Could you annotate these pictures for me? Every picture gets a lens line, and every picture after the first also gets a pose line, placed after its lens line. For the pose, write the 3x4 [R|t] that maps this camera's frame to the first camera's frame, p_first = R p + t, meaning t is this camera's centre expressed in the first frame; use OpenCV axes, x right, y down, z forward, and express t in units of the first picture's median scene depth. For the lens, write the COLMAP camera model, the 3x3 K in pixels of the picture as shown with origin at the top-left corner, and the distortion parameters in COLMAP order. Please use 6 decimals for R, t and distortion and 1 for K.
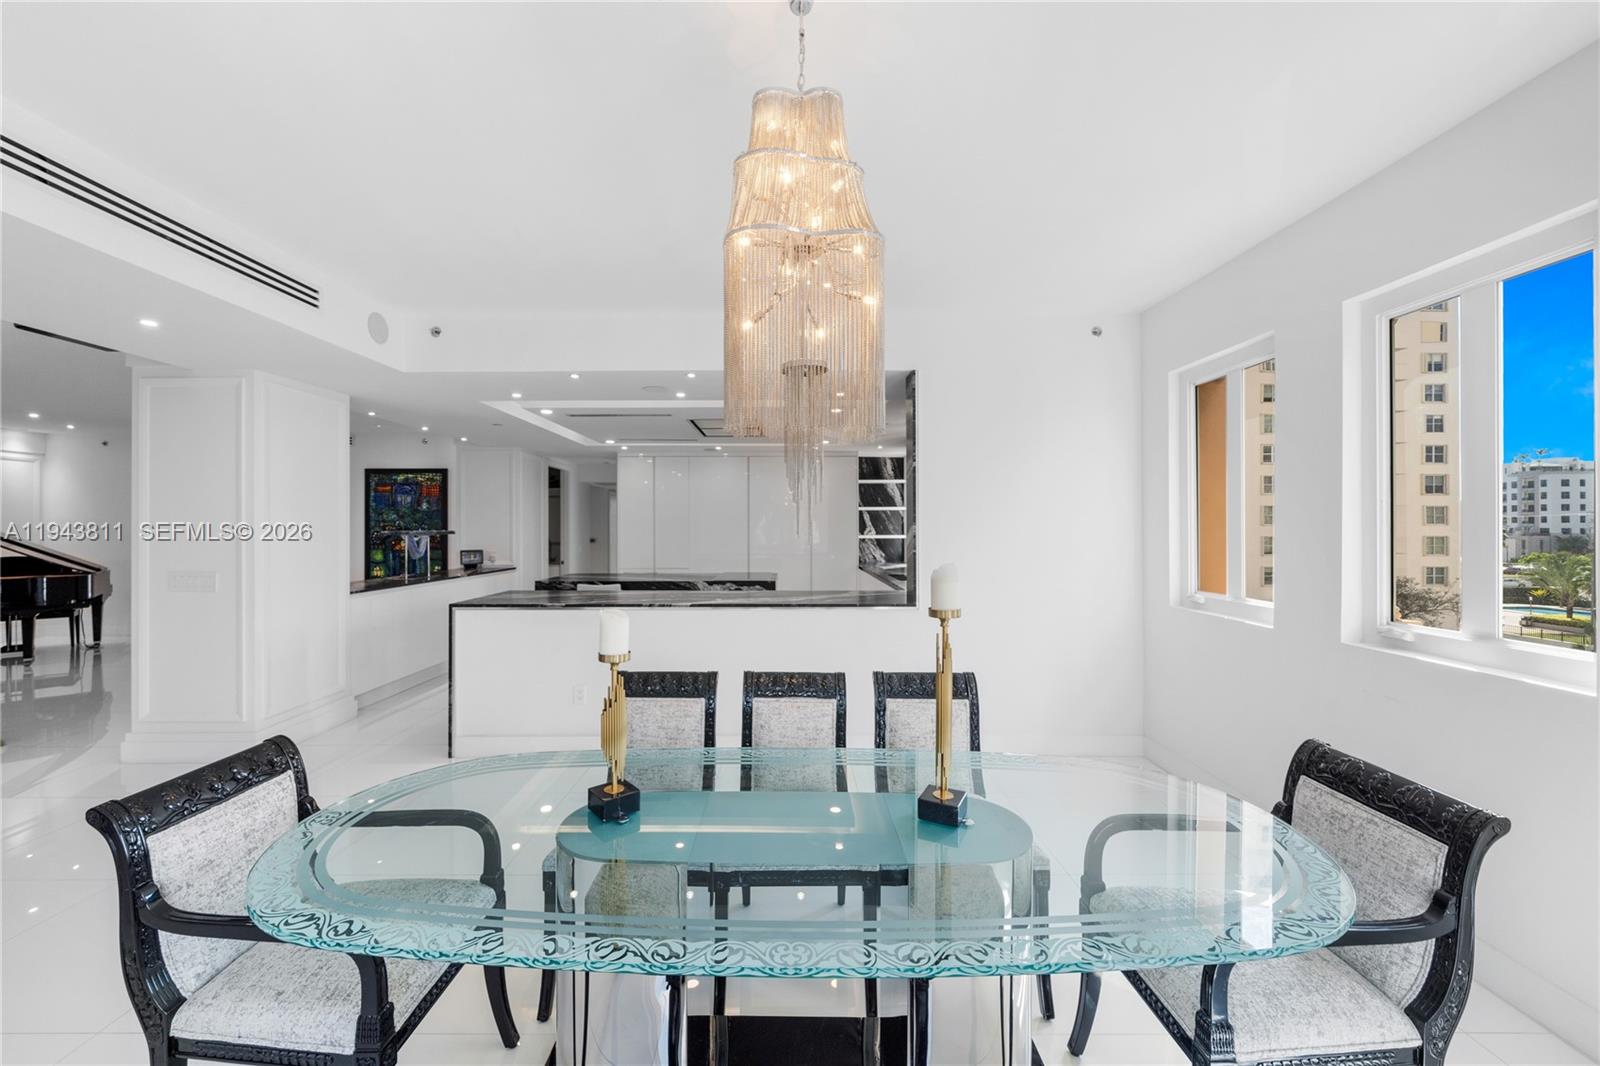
lens RADIAL K [[620.0, 0, 793.7], [0, 620.0, 528.3], [0, 0, 1]] dist [0.001181, 0.000309]
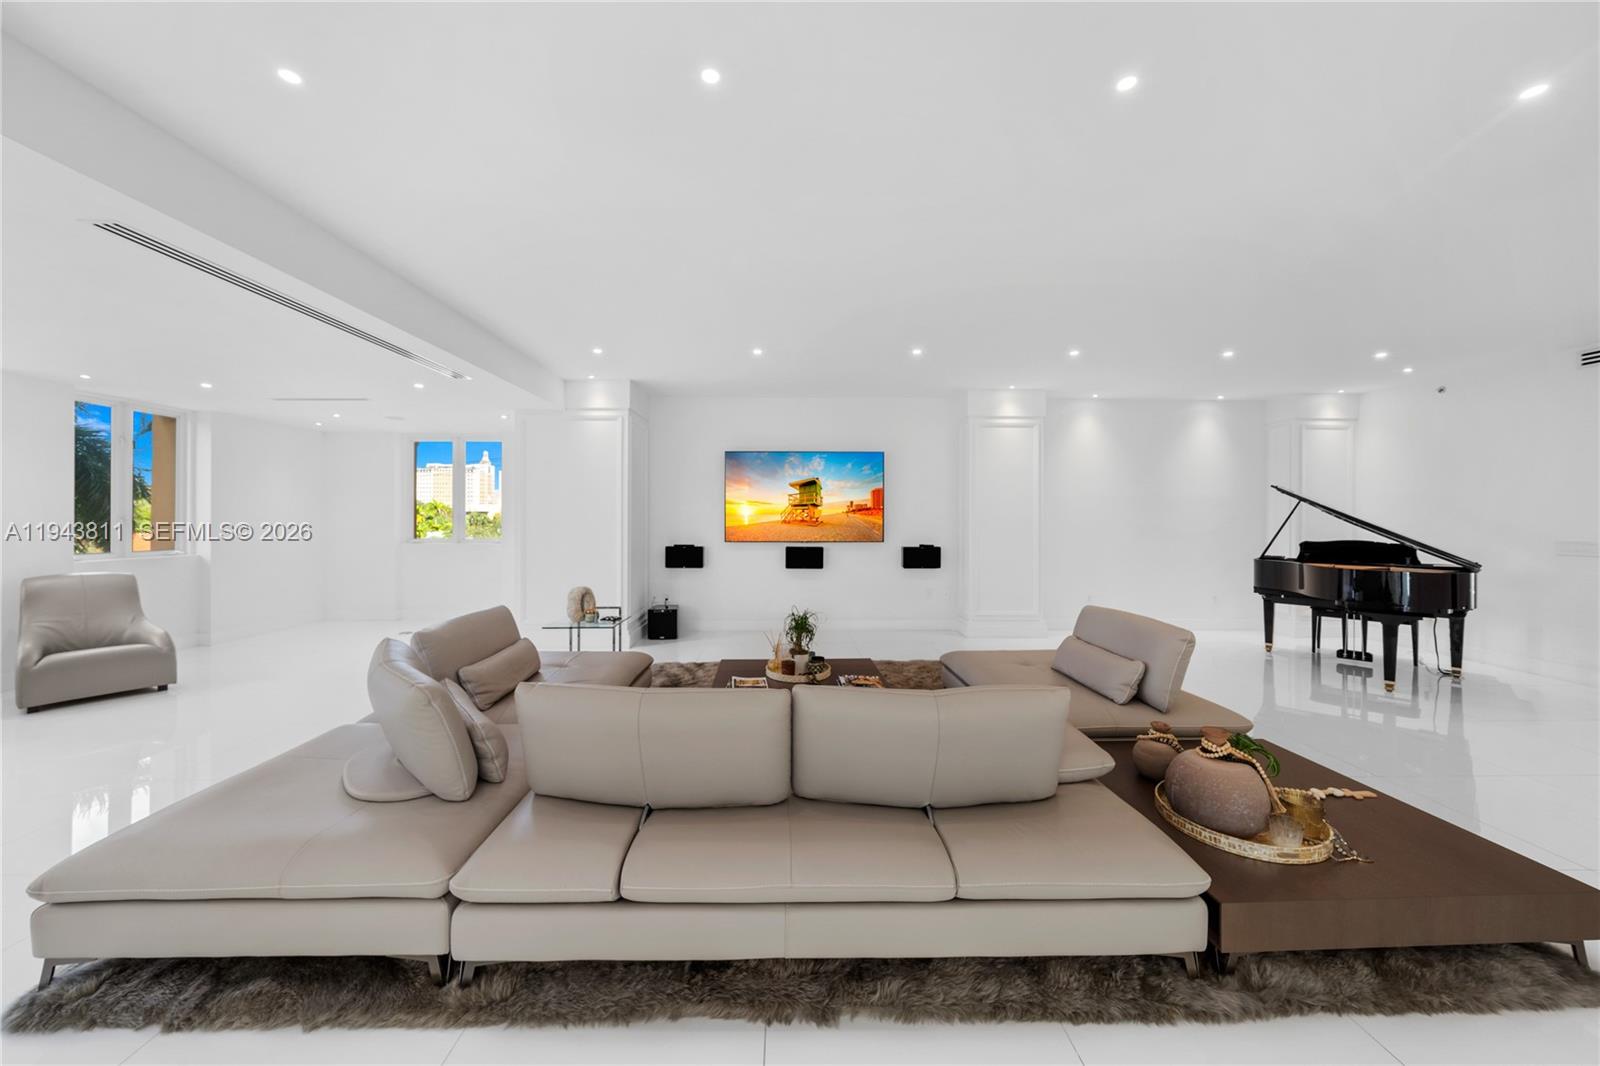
lens RADIAL K [[549.7, 0, 792.0], [0, 549.7, 535.4], [0, 0, 1]] dist [-0.000878, -0.000103]
pose [[0.012748, 0.031487, -0.999423, -0.682570], [-0.004102, 0.999497, 0.031437, 0.024050], [0.999910, 0.003699, 0.012871, 0.325472]]
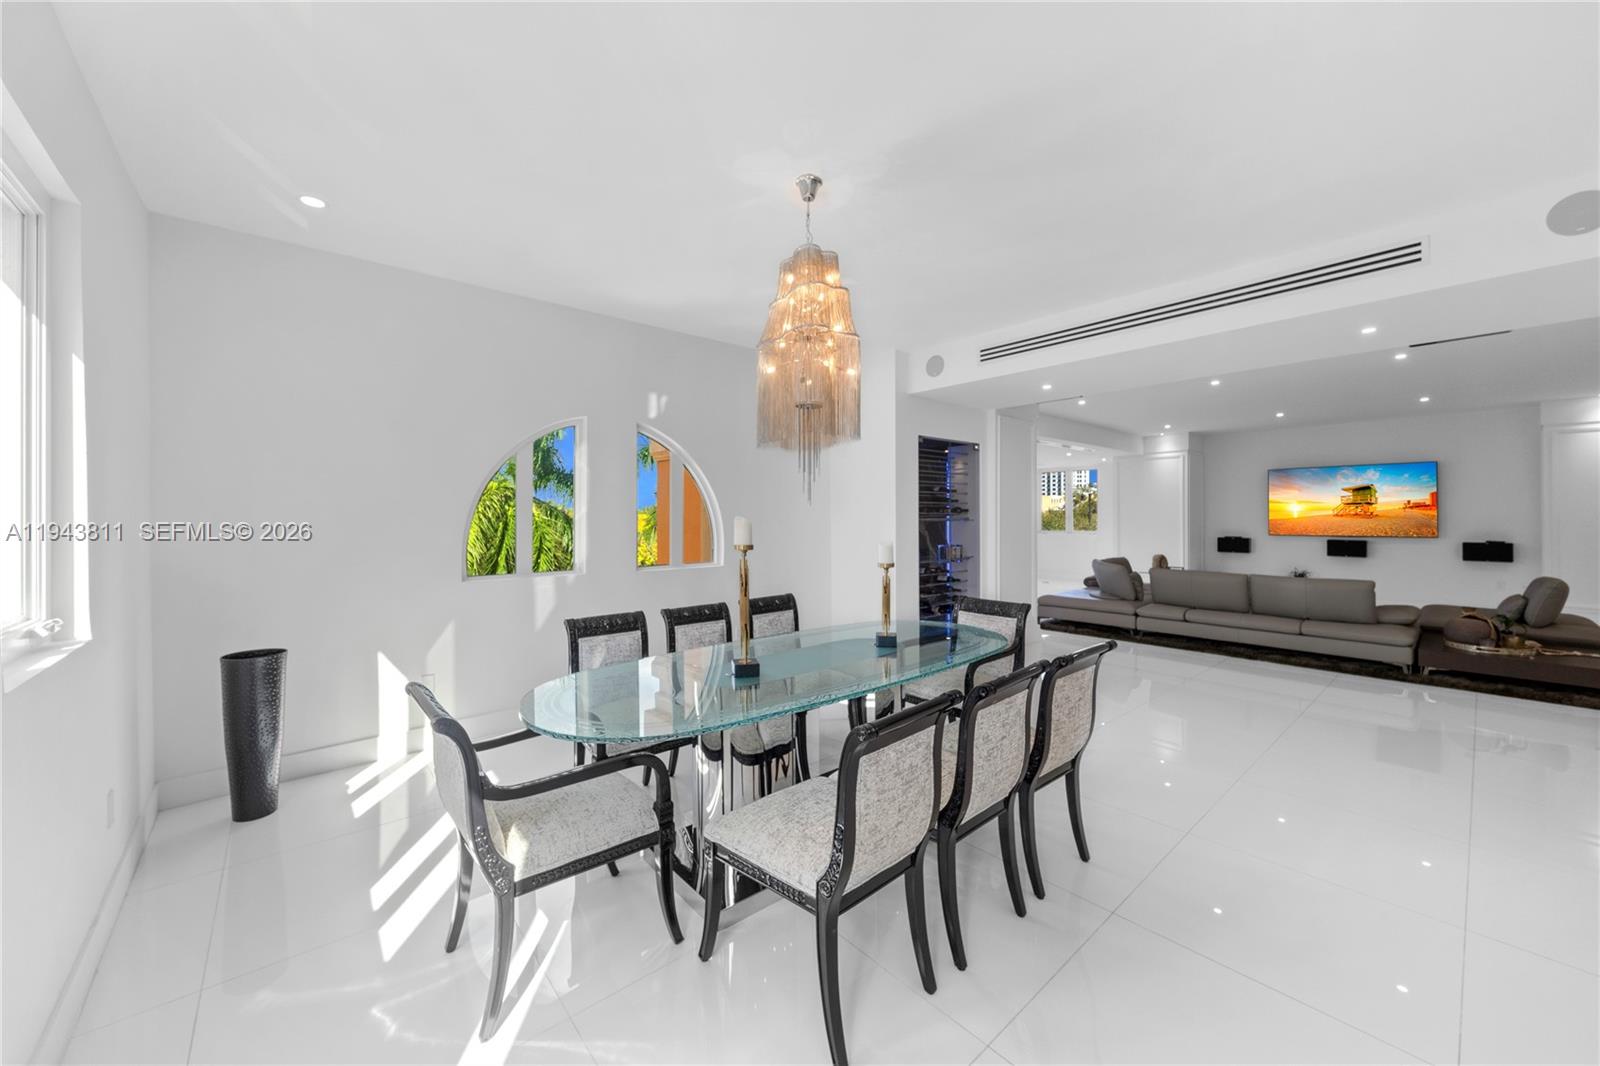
lens RADIAL K [[574.0, 0, 802.5], [0, 574.0, 518.3], [0, 0, 1]] dist [-0.000416, -0.000133]
pose [[-0.761172, 0.004540, -0.648534, 0.258153], [0.003969, 0.999989, 0.002343, 0.016852], [0.648538, -0.000791, -0.761182, 0.588913]]
